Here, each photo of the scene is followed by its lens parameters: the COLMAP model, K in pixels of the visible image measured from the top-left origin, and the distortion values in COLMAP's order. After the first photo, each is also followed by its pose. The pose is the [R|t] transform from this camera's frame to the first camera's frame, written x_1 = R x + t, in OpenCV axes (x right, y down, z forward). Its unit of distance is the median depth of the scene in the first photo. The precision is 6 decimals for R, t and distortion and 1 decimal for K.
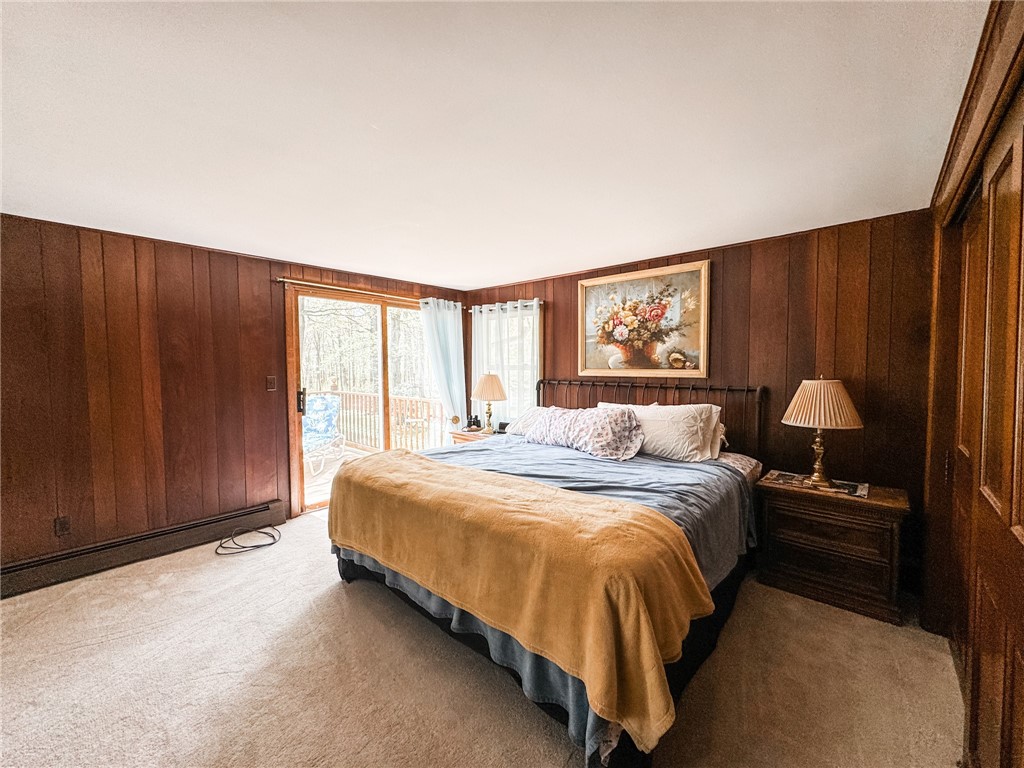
lens RADIAL K [[413.1, 0, 511.0], [0, 413.1, 378.2], [0, 0, 1]] dist [-0.000496, 0.000322]
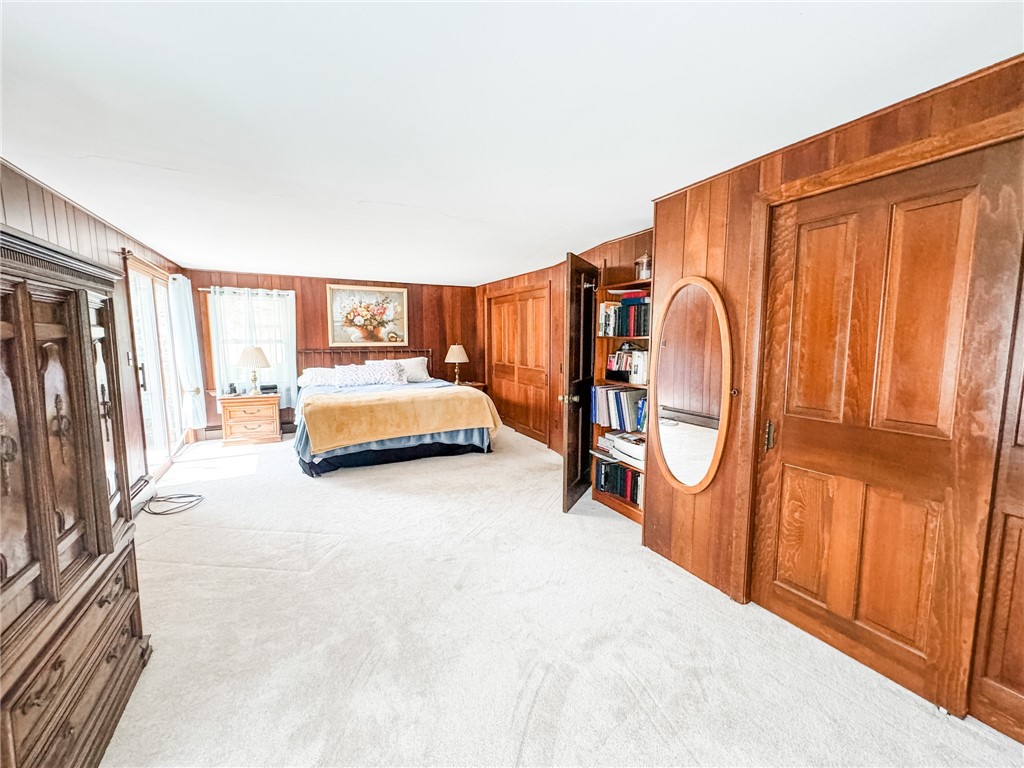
lens RADIAL K [[413.1, 0, 511.8], [0, 413.1, 382.7], [0, 0, 1]] dist [-0.000496, 0.000322]
pose [[0.331461, -0.094476, 0.938727, -1.170750], [0.035256, 0.995519, 0.087743, 0.017703], [-0.942810, 0.004012, 0.333307, -0.159897]]
